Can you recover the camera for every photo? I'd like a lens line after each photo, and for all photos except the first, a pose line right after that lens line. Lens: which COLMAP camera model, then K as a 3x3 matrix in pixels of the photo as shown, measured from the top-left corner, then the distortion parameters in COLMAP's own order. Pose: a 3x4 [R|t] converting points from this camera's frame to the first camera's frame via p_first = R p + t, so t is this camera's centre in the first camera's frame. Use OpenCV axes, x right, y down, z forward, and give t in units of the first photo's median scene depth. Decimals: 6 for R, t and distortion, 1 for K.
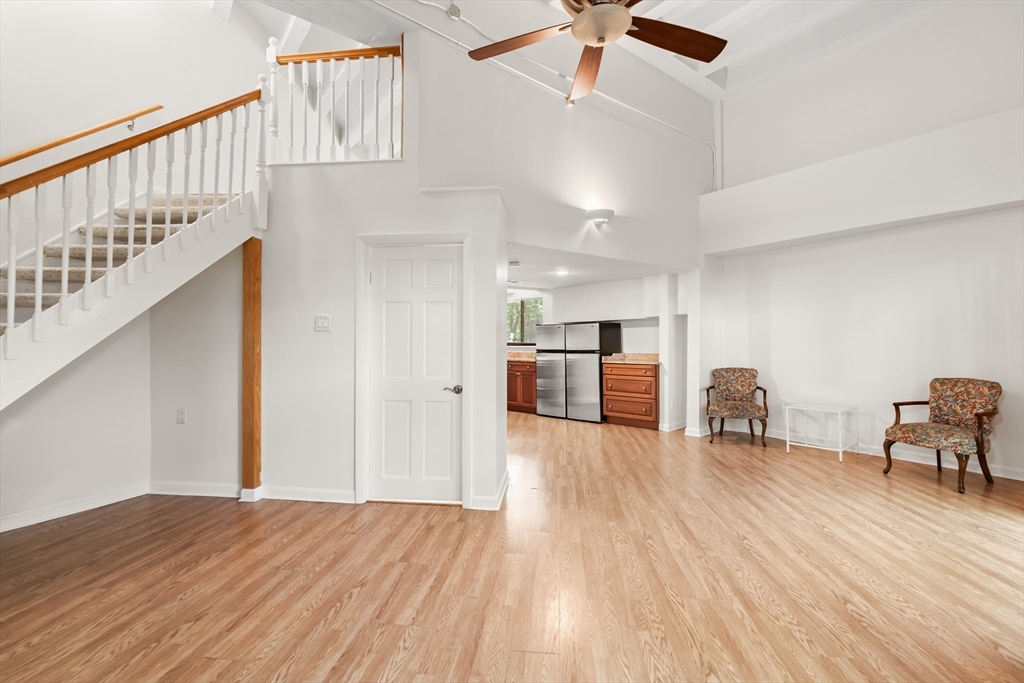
lens RADIAL K [[464.3, 0, 512.6], [0, 464.3, 340.5], [0, 0, 1]] dist [-0.002825, -0.000360]
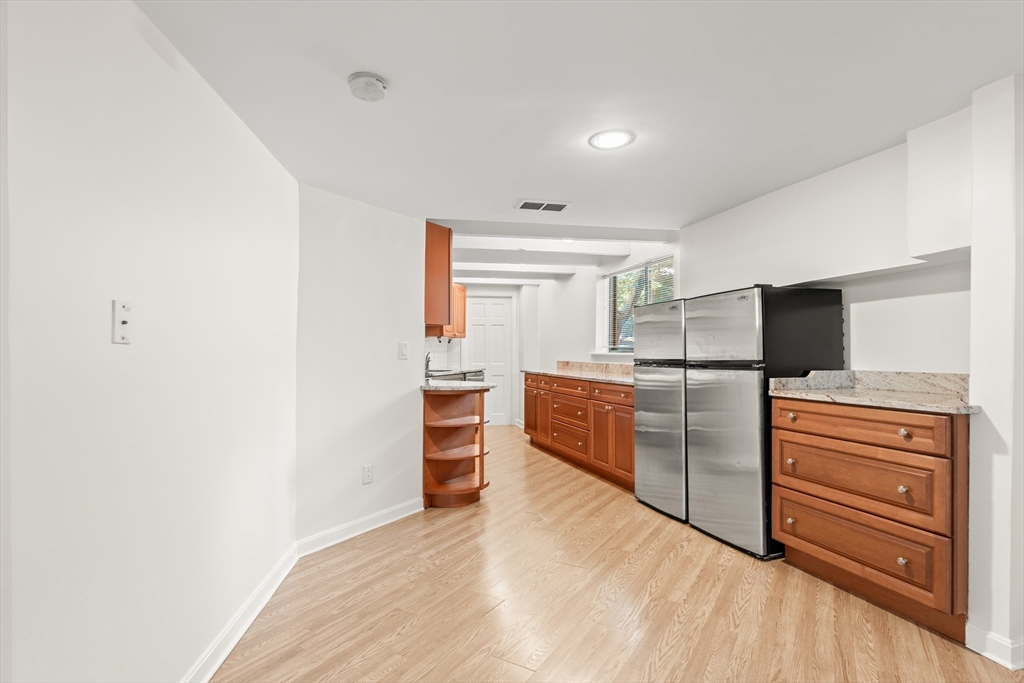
lens RADIAL K [[496.9, 0, 515.6], [0, 496.9, 353.3], [0, 0, 1]] dist [-0.003017, -0.000133]
pose [[0.893722, 0.003470, -0.448608, 0.299241], [-0.002227, 0.999992, 0.003298, 0.021786], [0.448616, -0.001949, 0.893723, 0.887568]]
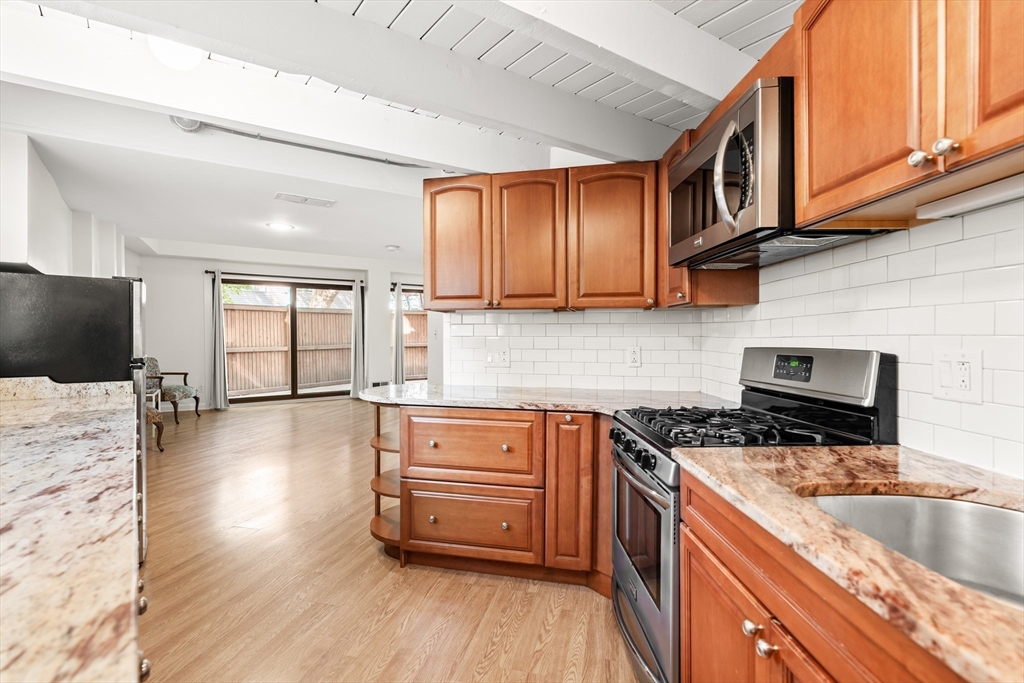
lens RADIAL K [[475.9, 0, 506.7], [0, 475.9, 344.8], [0, 0, 1]] dist [-0.000655, 0.000036]
pose [[-0.989773, -0.006097, 0.142518, -0.418280], [-0.003231, 0.999788, 0.020337, 0.005709], [-0.142612, 0.019668, -0.989583, 2.269099]]
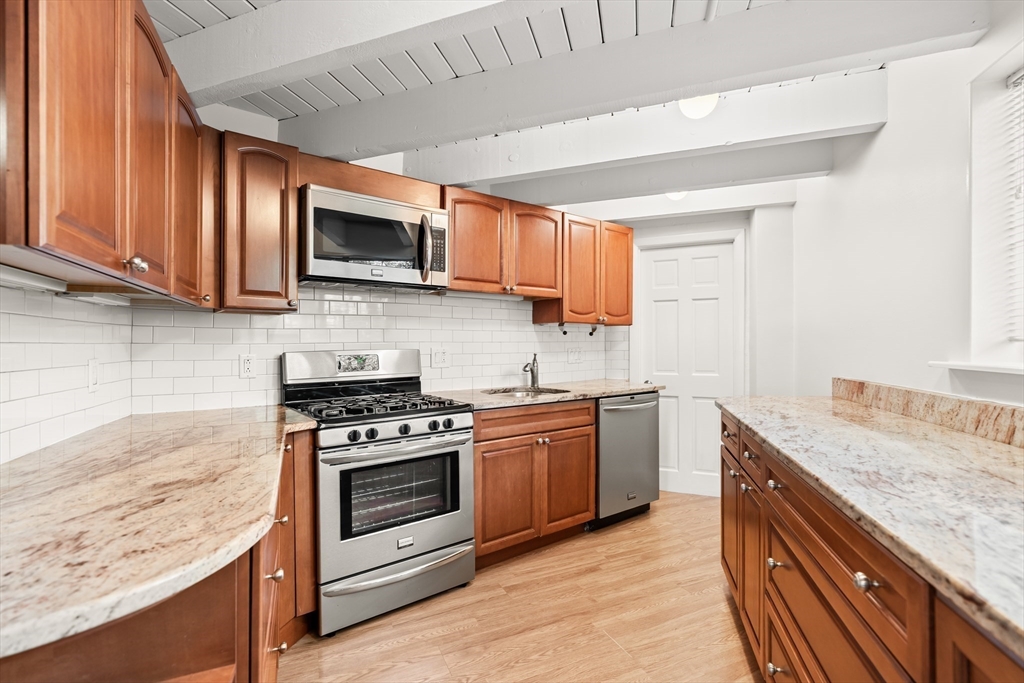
lens RADIAL K [[480.5, 0, 512.9], [0, 480.5, 342.3], [0, 0, 1]] dist [-0.002231, 0.000502]
pose [[0.493014, -0.005927, -0.870001, 0.030709], [0.002568, 0.999982, -0.005357, 0.010145], [0.870017, 0.000407, 0.493021, 1.718426]]
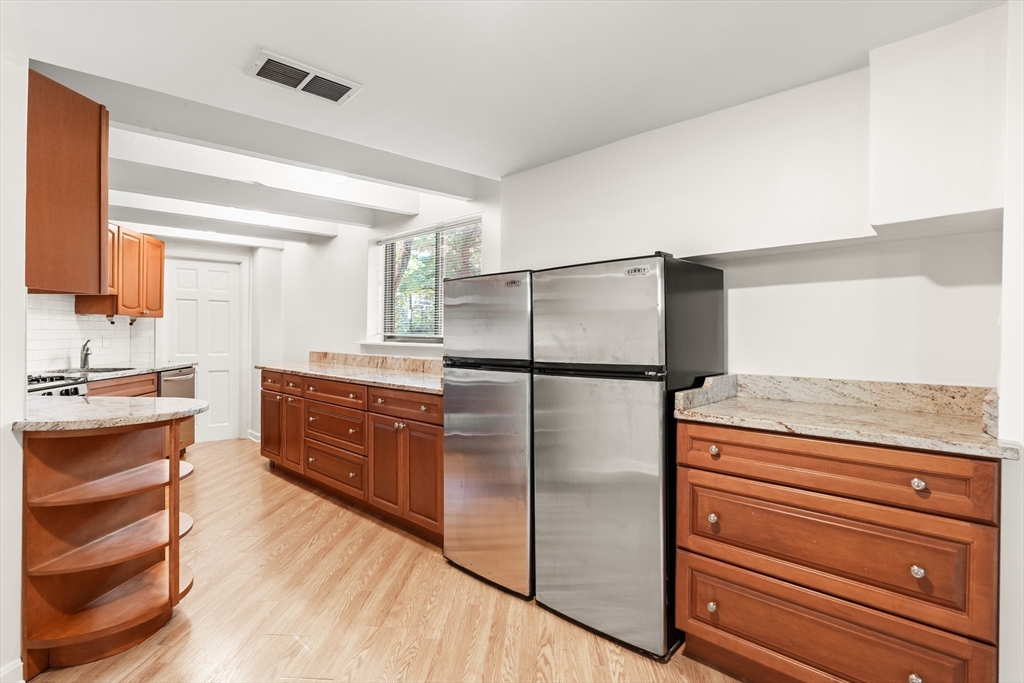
lens RADIAL K [[488.2, 0, 512.0], [0, 488.2, 341.5], [0, 0, 1]] dist [-0.001878, 0.000483]
pose [[0.999441, 0.009753, 0.031965, 0.154834], [-0.010168, 0.999866, 0.012820, 0.007503], [-0.031836, -0.013138, 0.999407, 1.176582]]
